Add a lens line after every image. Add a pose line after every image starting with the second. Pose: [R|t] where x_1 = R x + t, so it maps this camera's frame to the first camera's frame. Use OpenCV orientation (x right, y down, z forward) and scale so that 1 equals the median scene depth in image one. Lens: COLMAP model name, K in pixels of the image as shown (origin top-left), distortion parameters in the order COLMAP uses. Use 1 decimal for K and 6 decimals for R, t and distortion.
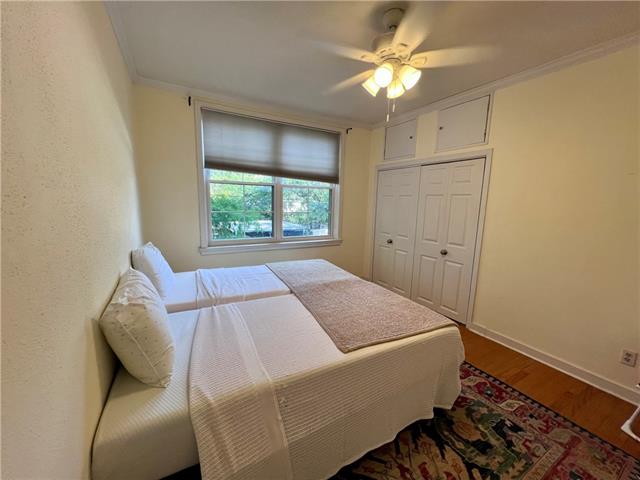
lens RADIAL K [[256.9, 0, 318.9], [0, 256.9, 241.0], [0, 0, 1]] dist [-0.006499, 0.001675]
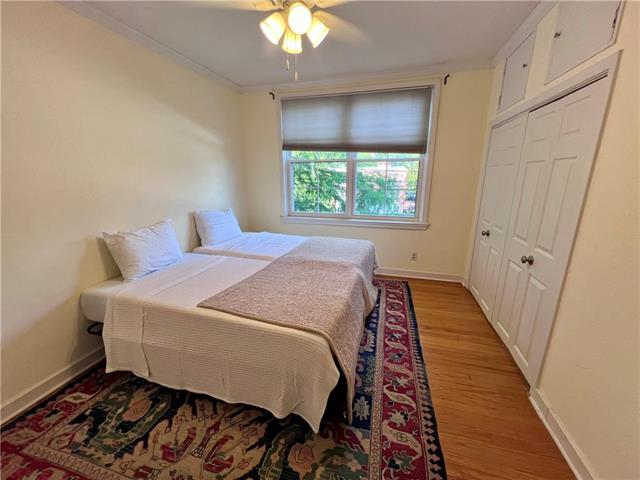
lens RADIAL K [[256.9, 0, 318.6], [0, 256.9, 241.2], [0, 0, 1]] dist [-0.006499, 0.001675]
pose [[0.699098, 0.153373, -0.698382, 0.639752], [-0.090834, 0.987861, 0.126019, -0.033666], [0.709232, -0.024662, 0.704543, 0.280028]]
